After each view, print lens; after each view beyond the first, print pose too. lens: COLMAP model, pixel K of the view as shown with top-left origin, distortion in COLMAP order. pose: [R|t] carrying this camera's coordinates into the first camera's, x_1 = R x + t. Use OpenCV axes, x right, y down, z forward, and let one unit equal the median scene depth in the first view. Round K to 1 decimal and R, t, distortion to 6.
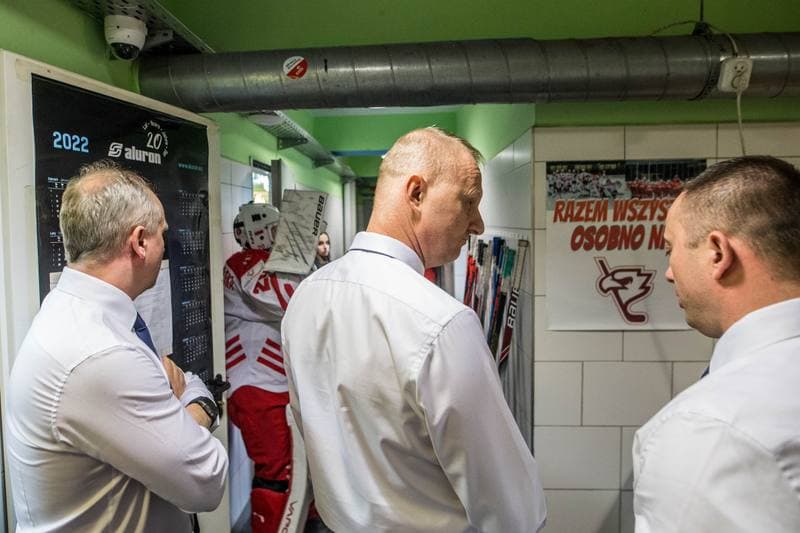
lens RADIAL K [[478.3, 0, 399.9], [0, 478.3, 265.4], [0, 0, 1]] dist [-0.008160, -0.001277]
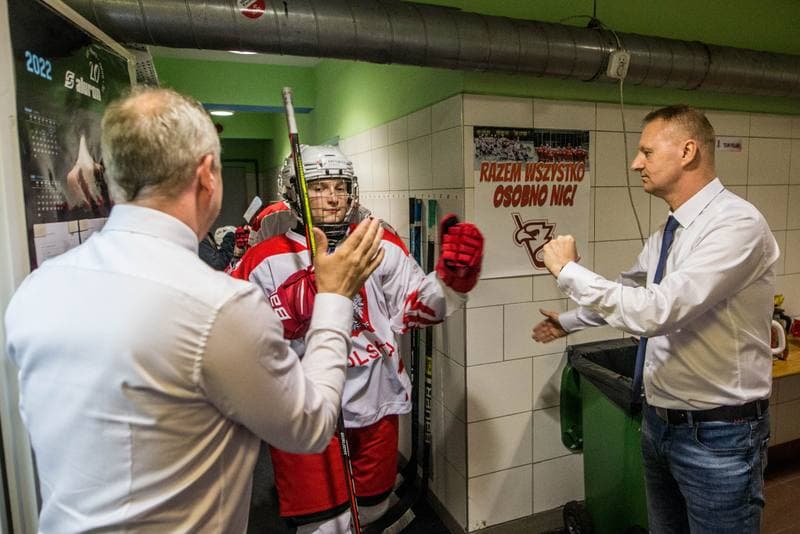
lens RADIAL K [[539.9, 0, 400.3], [0, 539.9, 268.0], [0, 0, 1]] dist [-0.002313, -0.003396]
pose [[0.908324, -0.050658, 0.415187, -0.382922], [0.032133, 0.998157, 0.051489, 0.039923], [-0.417030, -0.033427, 0.908278, -0.068513]]
